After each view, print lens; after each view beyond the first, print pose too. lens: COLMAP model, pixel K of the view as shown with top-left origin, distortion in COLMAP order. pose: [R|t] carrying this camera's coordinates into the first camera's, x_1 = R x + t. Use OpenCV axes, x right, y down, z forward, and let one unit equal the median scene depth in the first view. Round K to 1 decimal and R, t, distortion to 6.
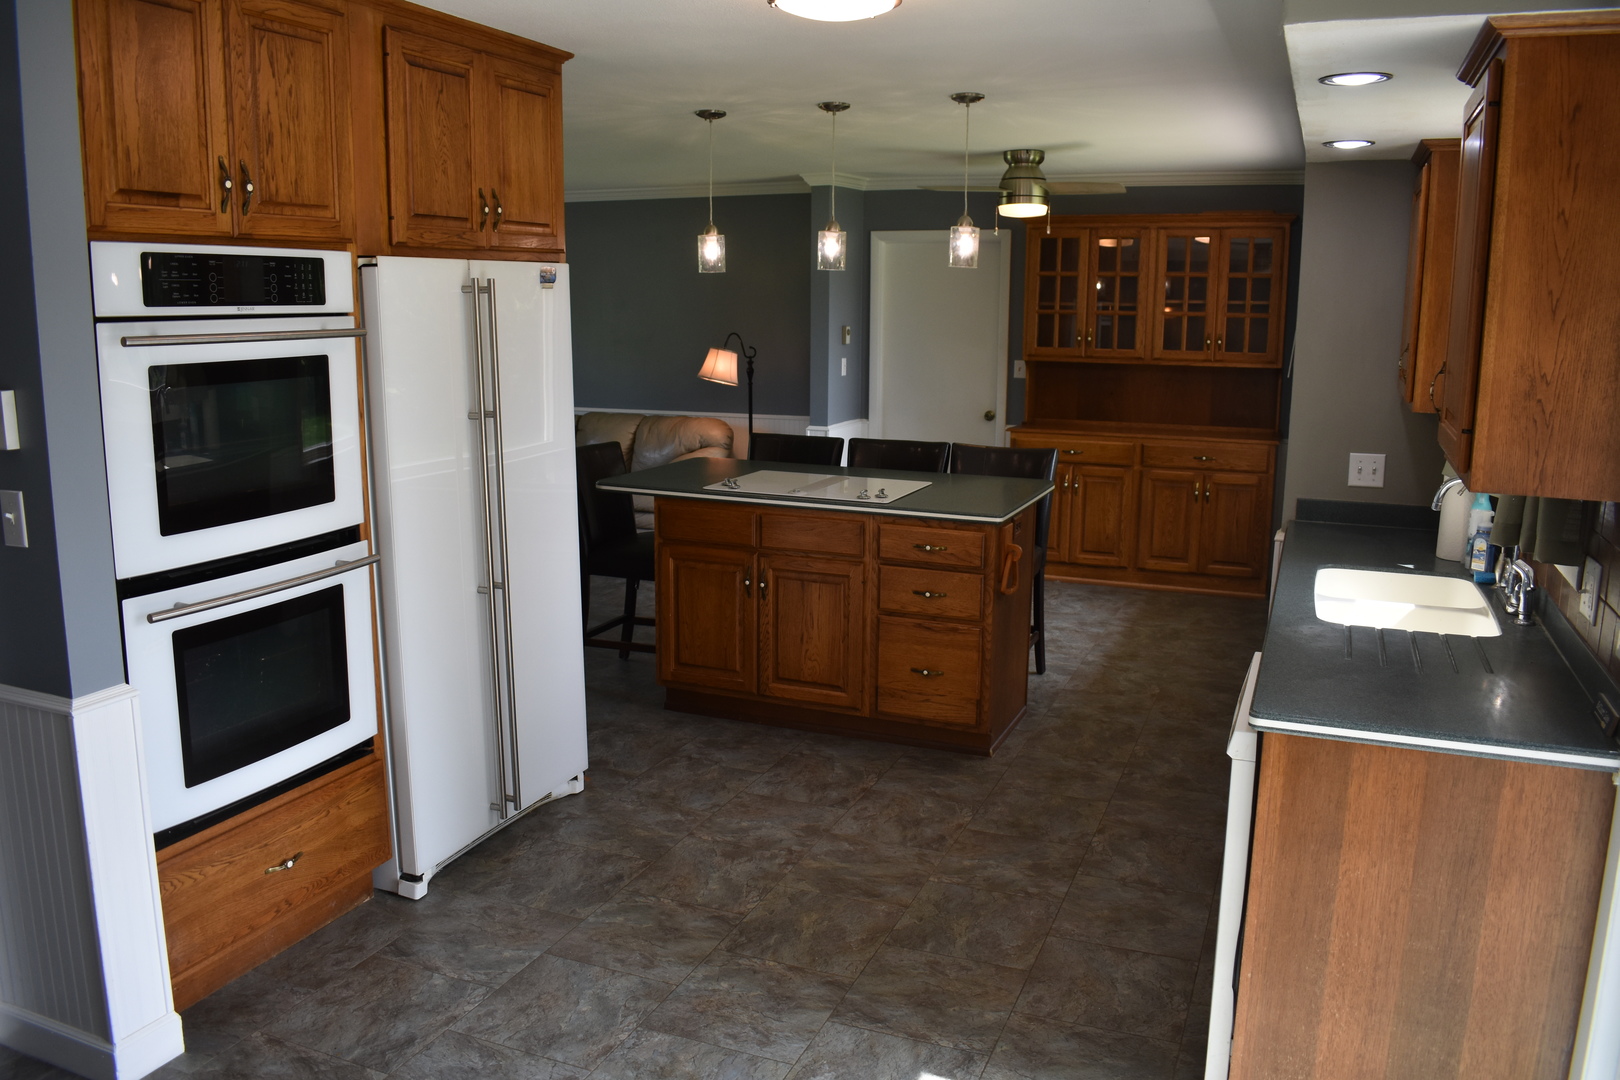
lens RADIAL K [[1260.3, 0, 817.4], [0, 1260.3, 540.5], [0, 0, 1]] dist [-0.089850, 0.005296]
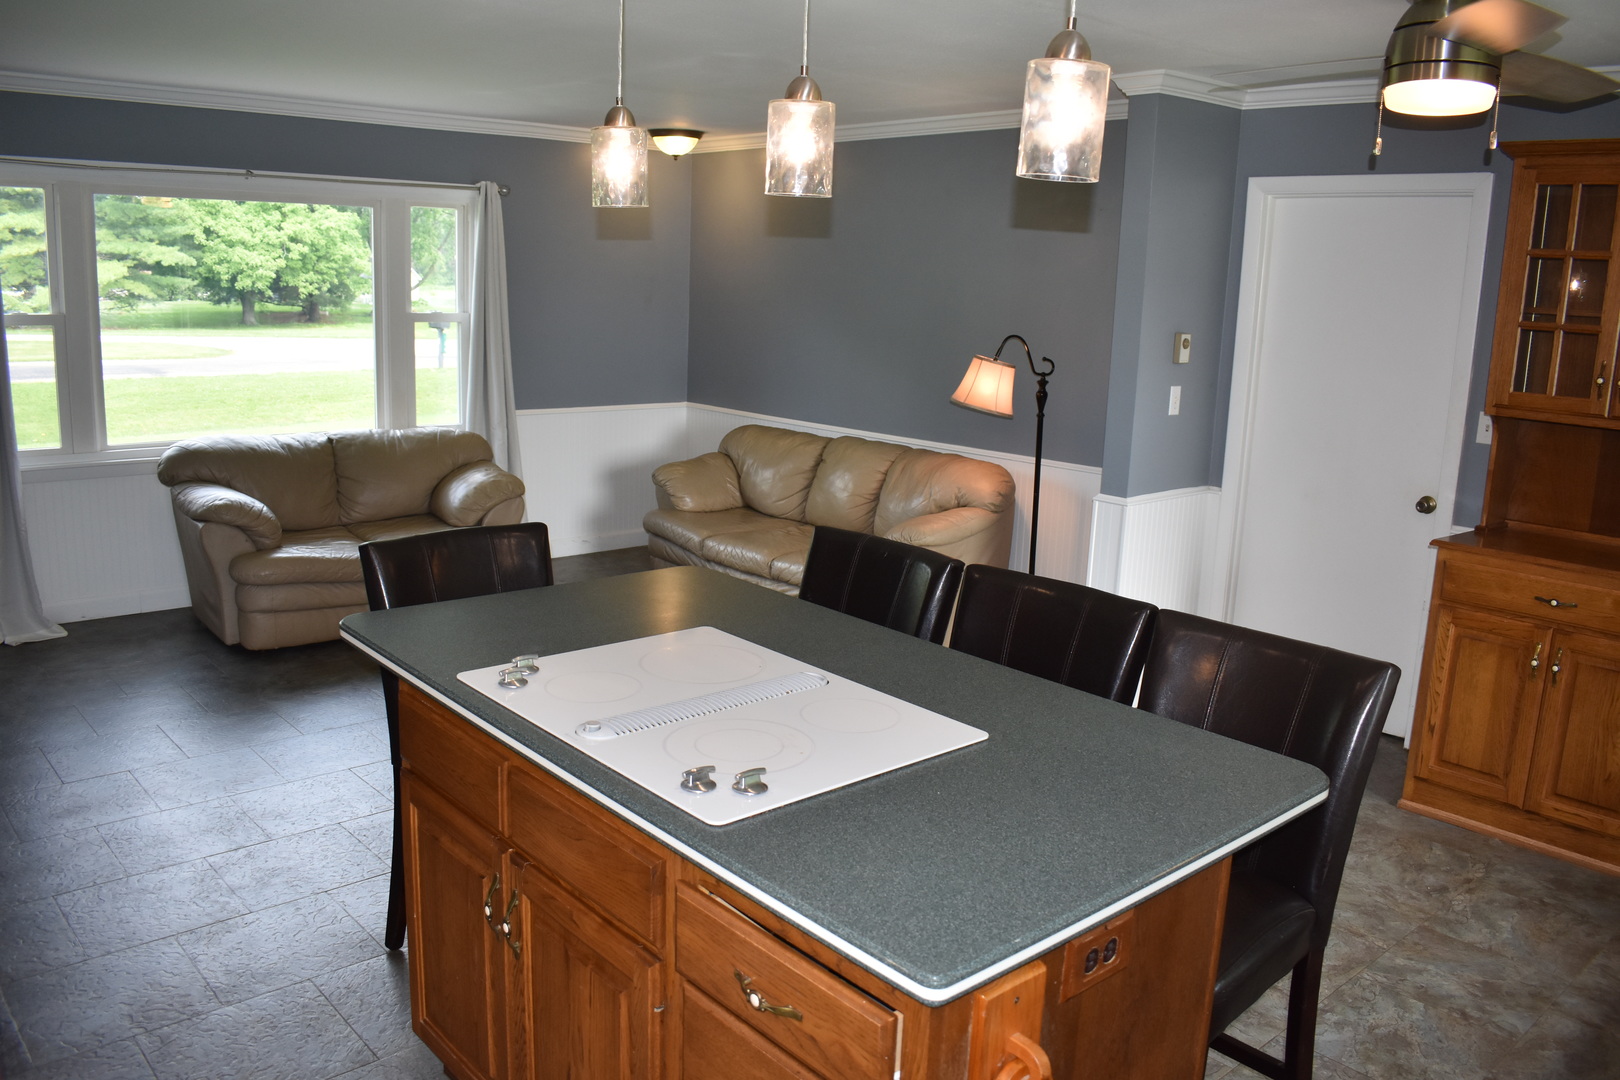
lens RADIAL K [[1260.3, 0, 812.3], [0, 1260.3, 543.0], [0, 0, 1]] dist [-0.089850, 0.005296]
pose [[0.899316, 0.113022, -0.422442, 0.289450], [-0.109533, 0.993448, 0.032612, -0.162683], [0.423360, 0.016943, 0.905803, 0.886897]]
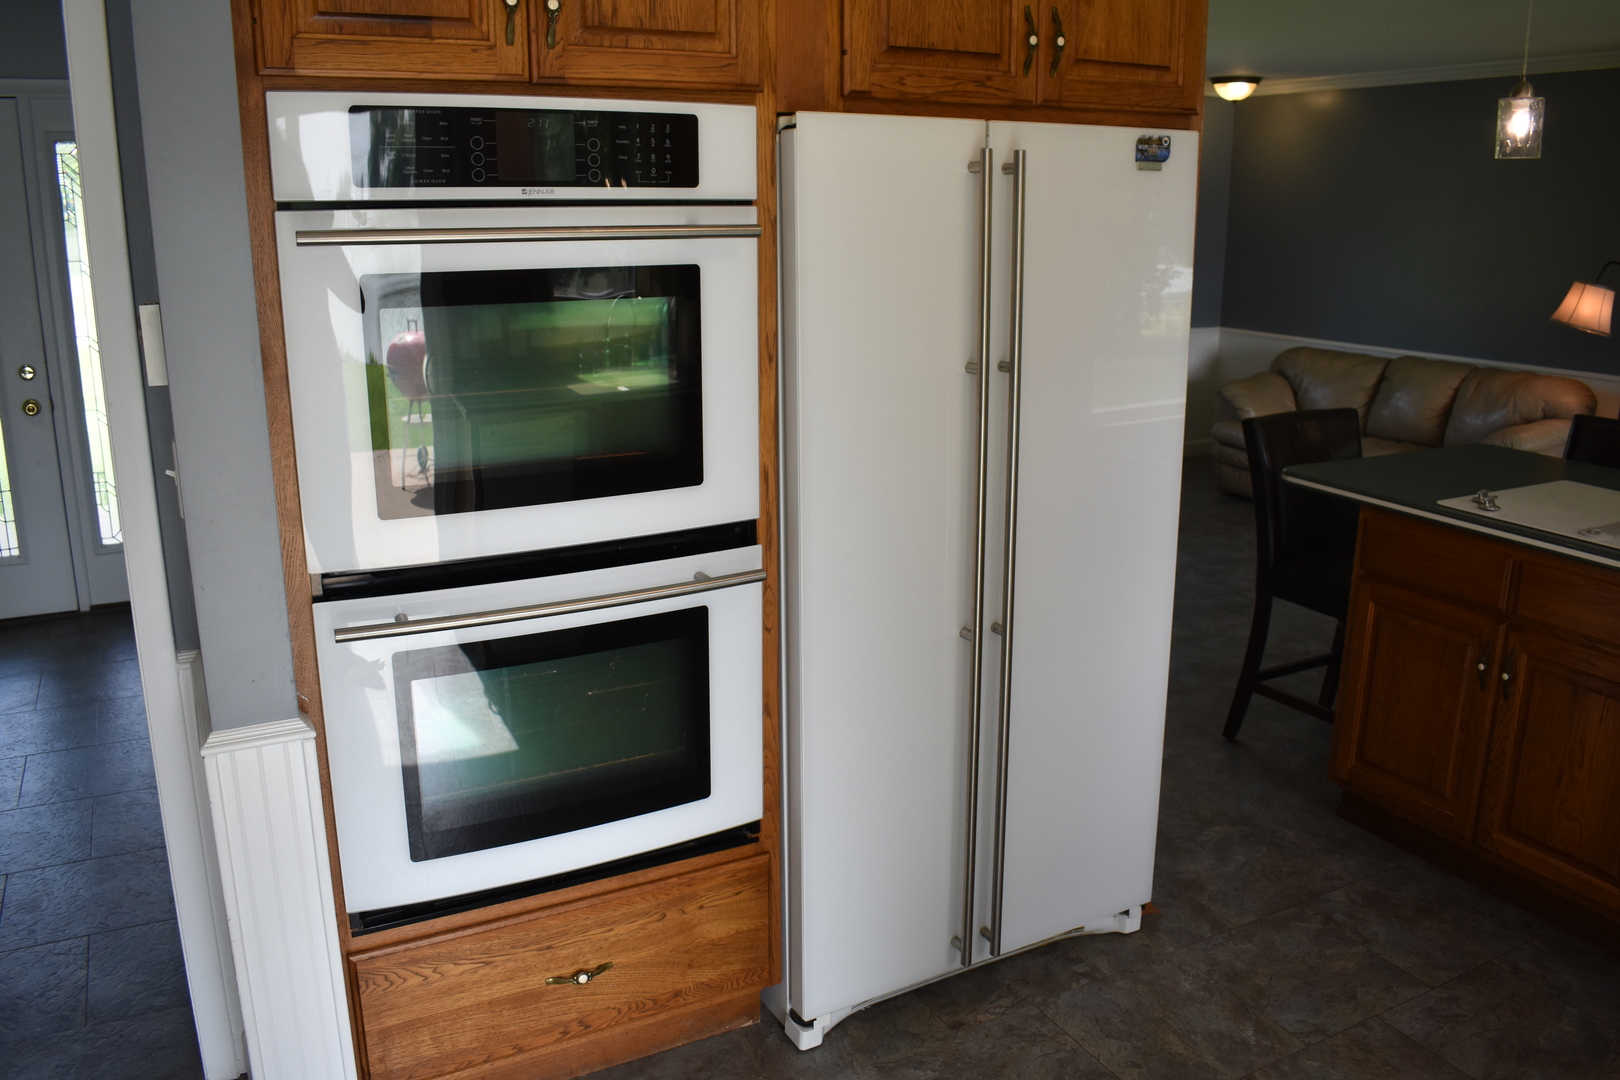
lens RADIAL K [[1260.3, 0, 814.3], [0, 1260.3, 536.1], [0, 0, 1]] dist [-0.089850, 0.005296]
pose [[0.768943, 0.153676, -0.620573, 0.074653], [-0.115272, 0.988098, 0.101857, -0.071337], [0.628840, -0.006787, 0.777505, 0.451408]]
